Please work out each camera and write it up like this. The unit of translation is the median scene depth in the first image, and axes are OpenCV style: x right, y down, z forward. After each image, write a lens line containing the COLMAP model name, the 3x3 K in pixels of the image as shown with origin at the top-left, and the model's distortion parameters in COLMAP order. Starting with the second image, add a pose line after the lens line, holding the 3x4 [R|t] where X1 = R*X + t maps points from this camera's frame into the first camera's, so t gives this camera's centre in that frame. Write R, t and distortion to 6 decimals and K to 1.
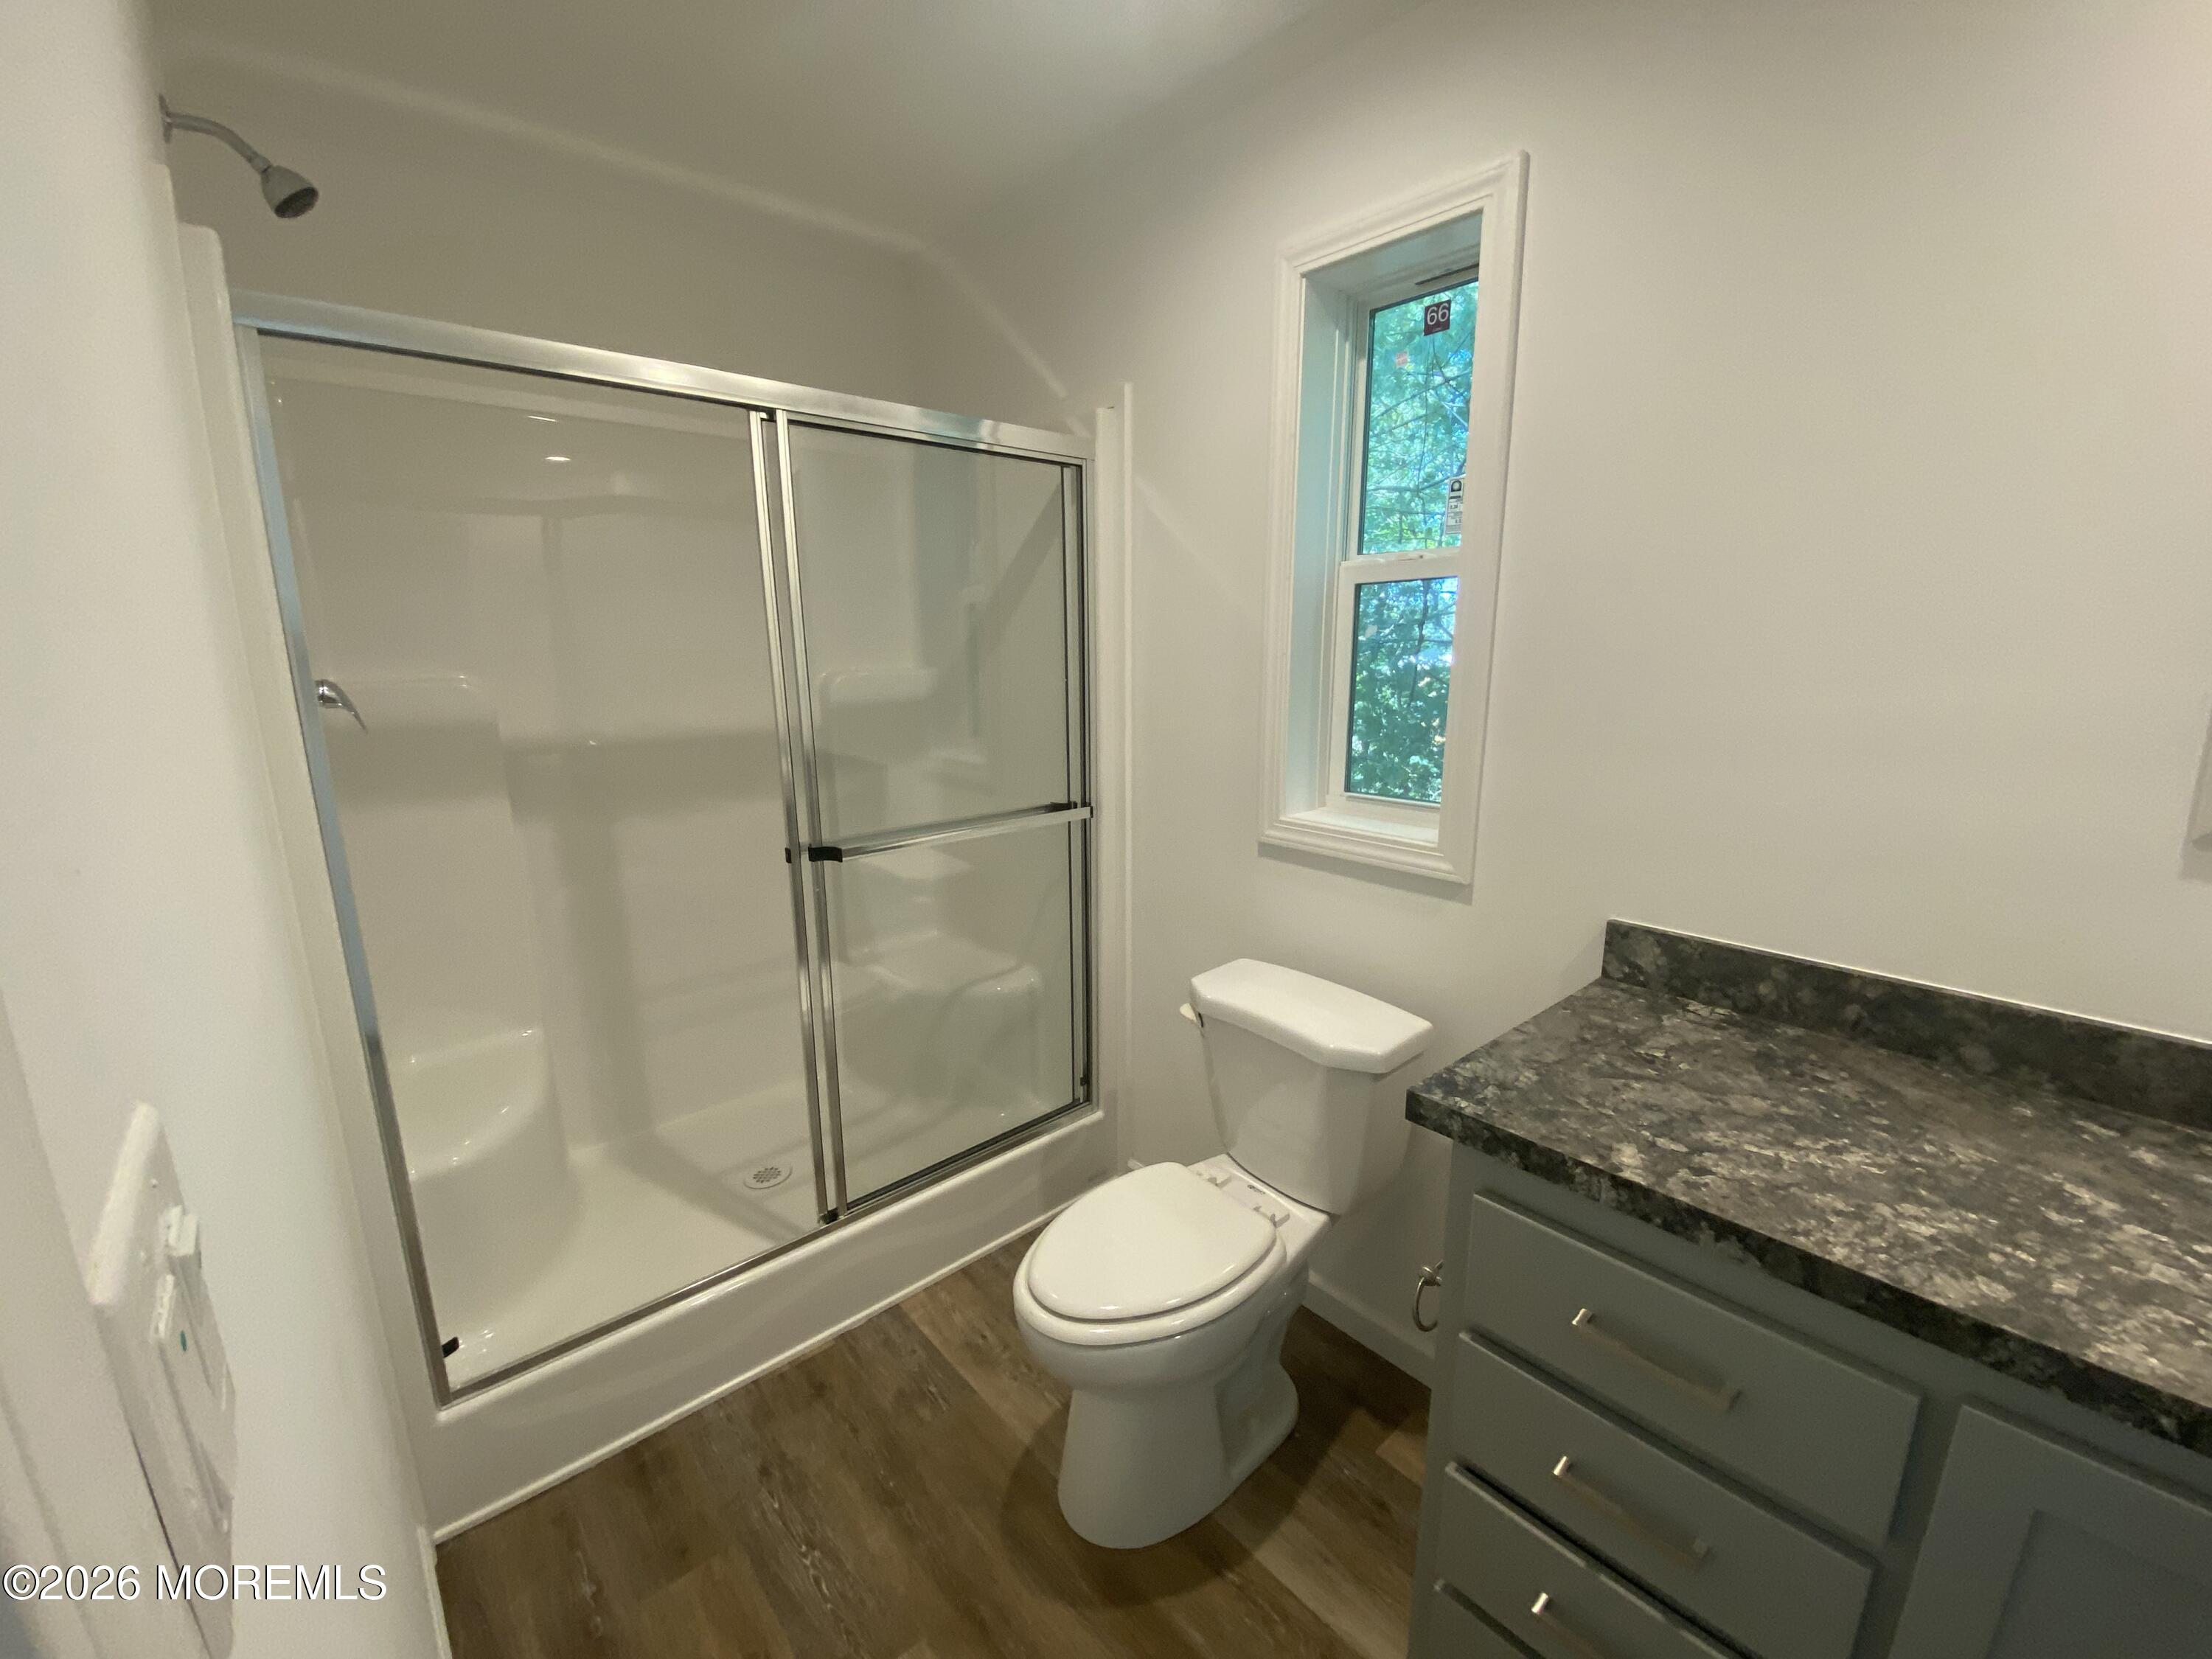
lens RADIAL K [[885.3, 0, 1099.1], [0, 885.3, 834.4], [0, 0, 1]] dist [-0.022849, -0.000715]
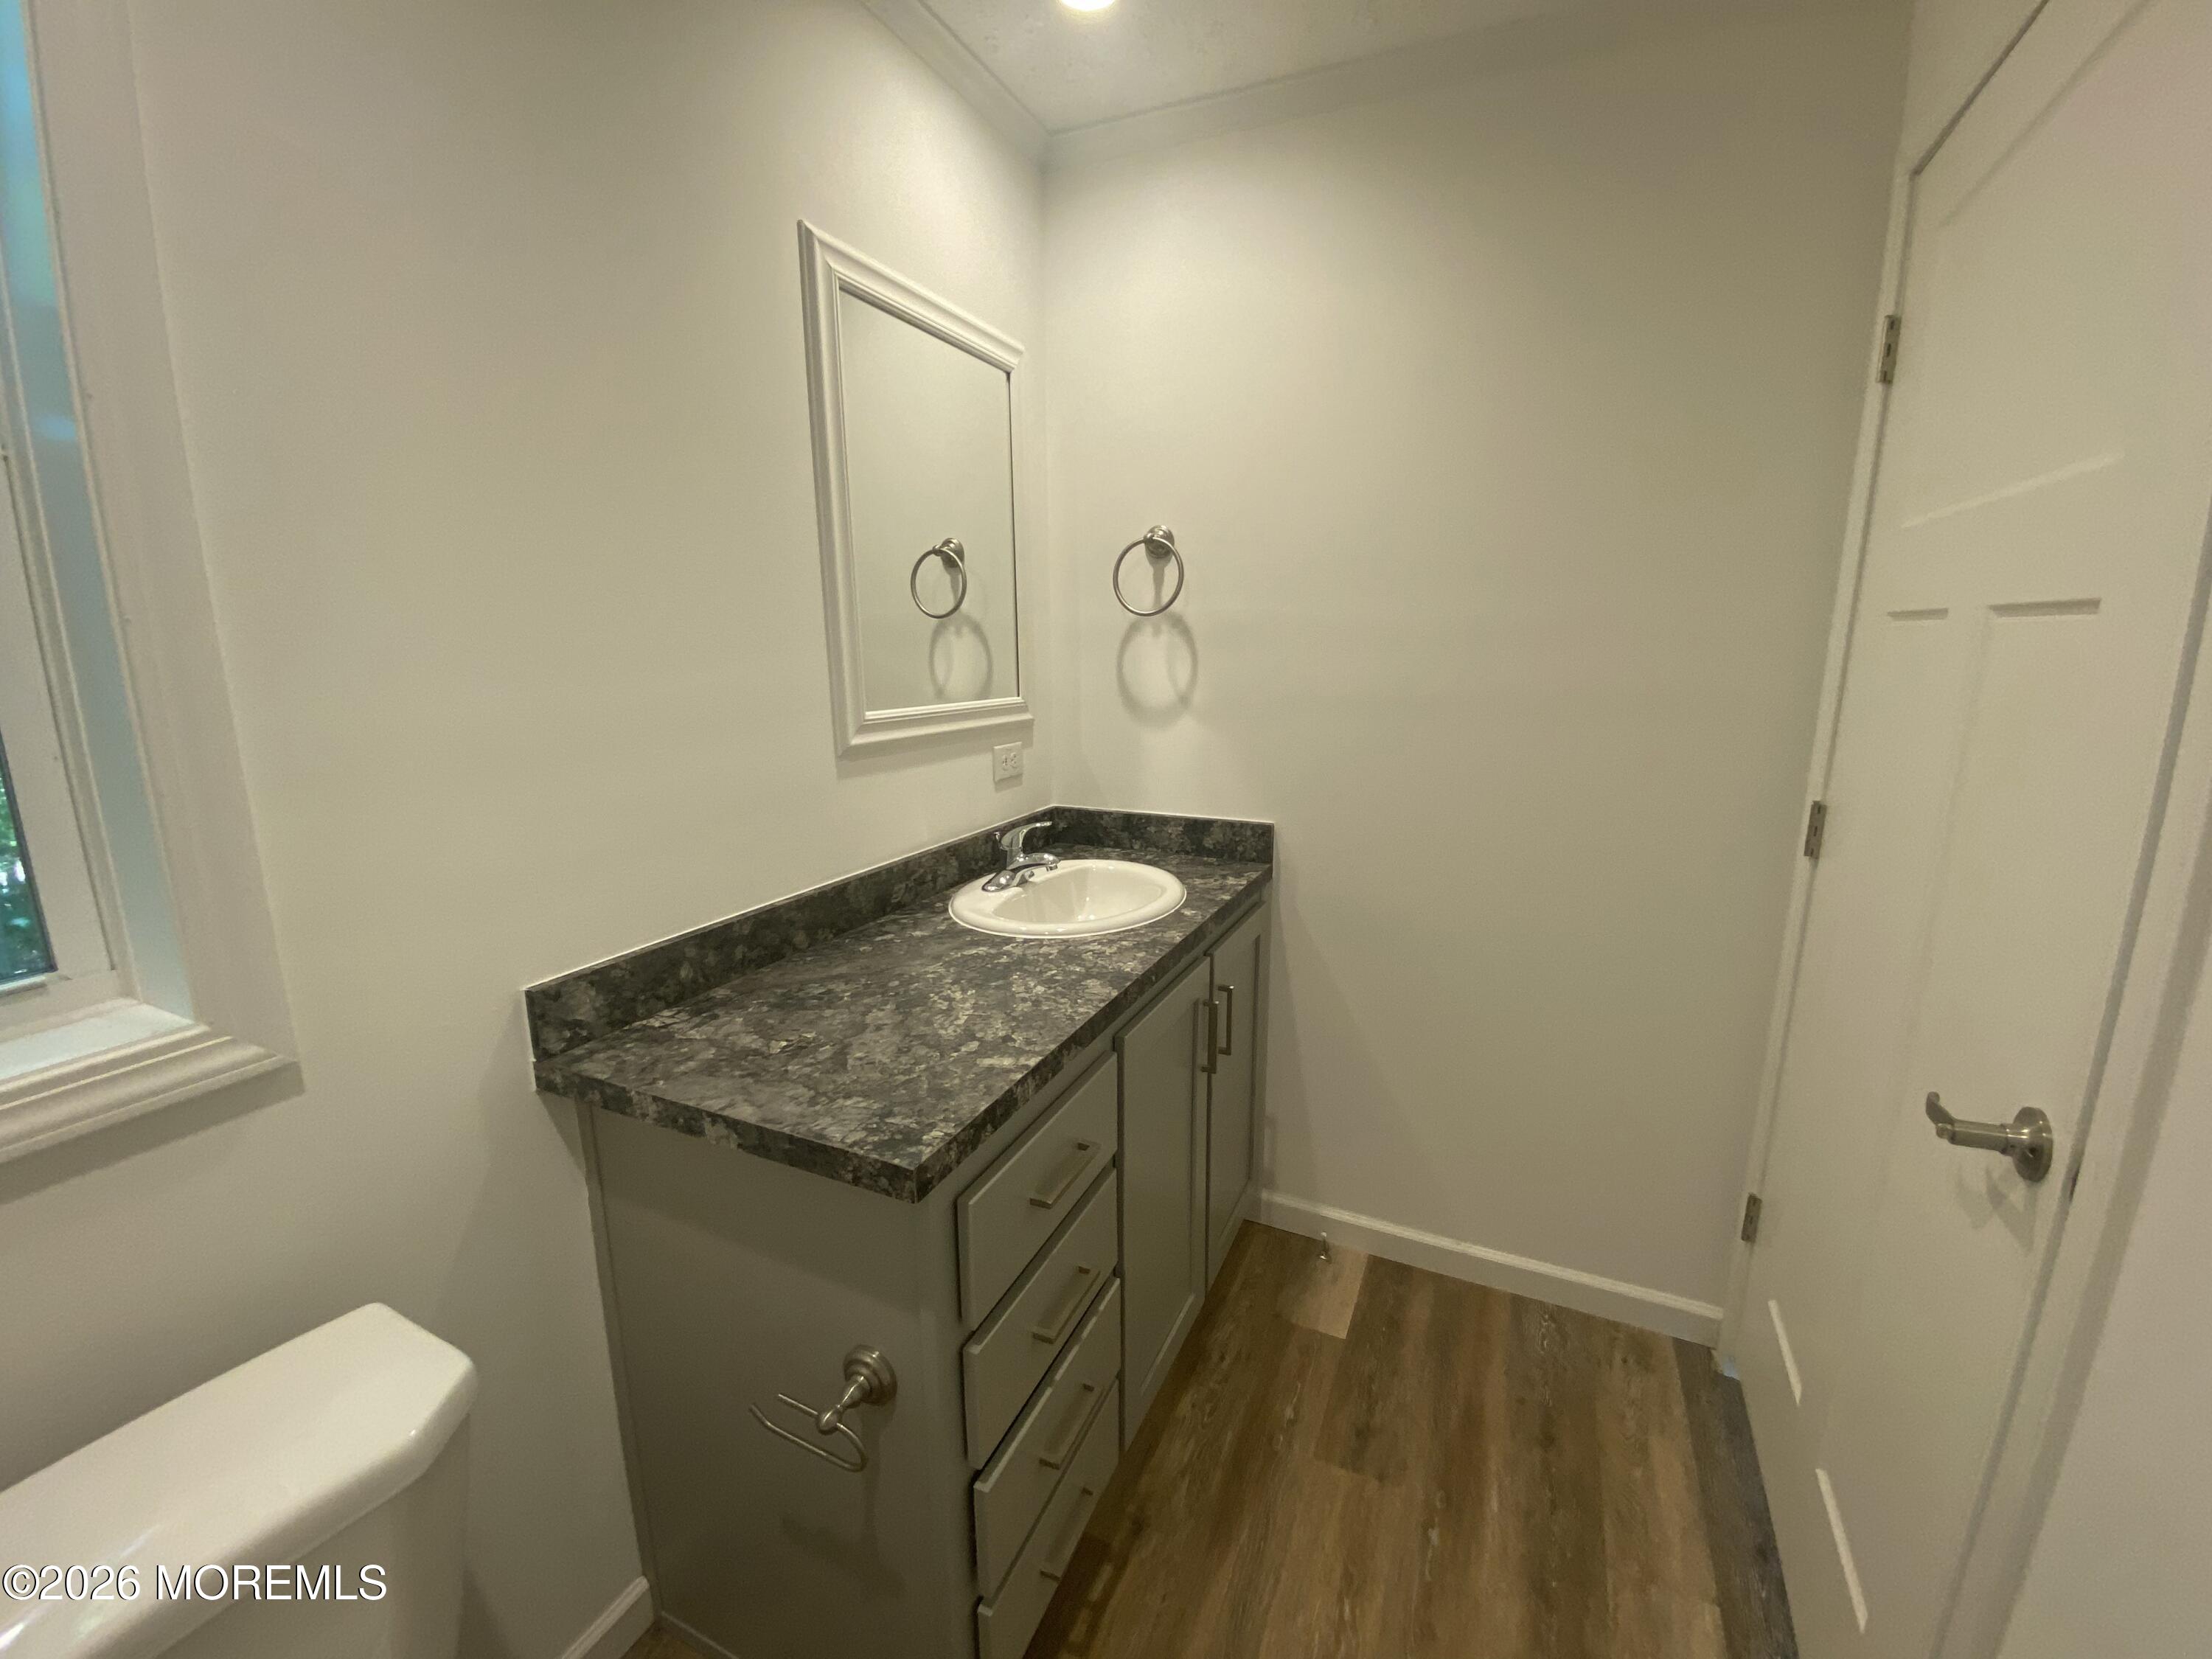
lens RADIAL K [[885.3, 0, 1101.2], [0, 885.3, 831.2], [0, 0, 1]] dist [-0.022849, -0.000715]
pose [[-0.417608, -0.170300, 0.892525, -0.399122], [0.205186, 0.939231, 0.275217, -0.193221], [-0.885157, 0.298066, -0.357287, 1.064337]]
